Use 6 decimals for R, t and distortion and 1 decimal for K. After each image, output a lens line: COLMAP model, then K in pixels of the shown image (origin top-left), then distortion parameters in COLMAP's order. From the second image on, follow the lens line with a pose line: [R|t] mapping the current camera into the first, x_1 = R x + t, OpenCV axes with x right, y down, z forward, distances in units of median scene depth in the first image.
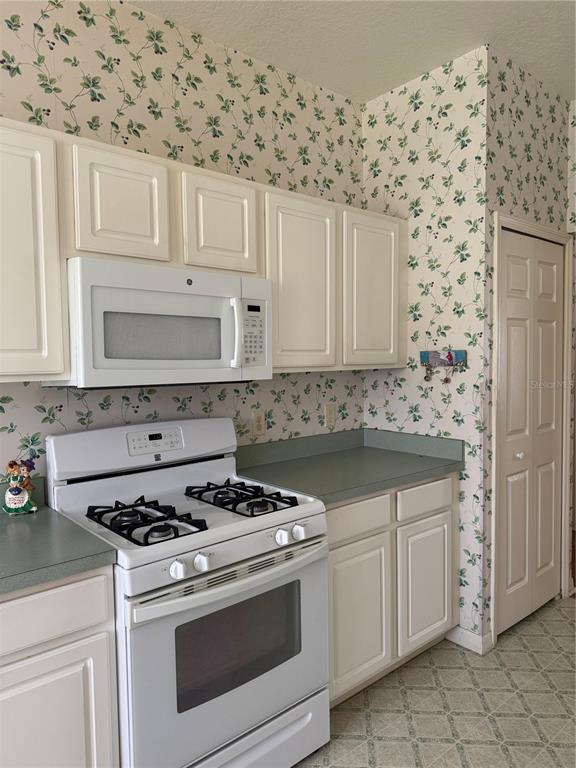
lens RADIAL K [[538.8, 0, 290.0], [0, 538.8, 383.3], [0, 0, 1]] dist [0.106892, -0.129860]
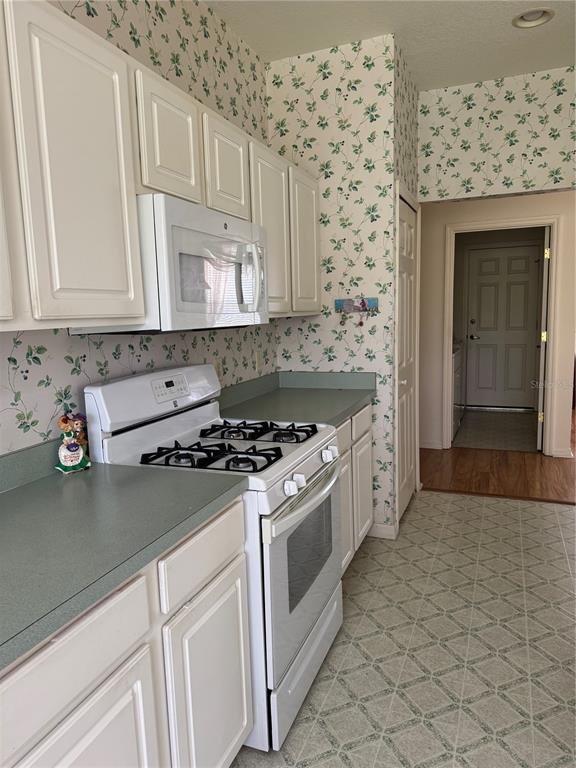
lens RADIAL K [[538.8, 0, 290.0], [0, 538.8, 383.3], [0, 0, 1]] dist [0.106892, -0.129860]
pose [[0.889699, -0.077876, 0.449857, -0.394743], [0.045362, 0.995548, 0.082627, 0.020017], [-0.454289, -0.053106, 0.889270, 0.012934]]
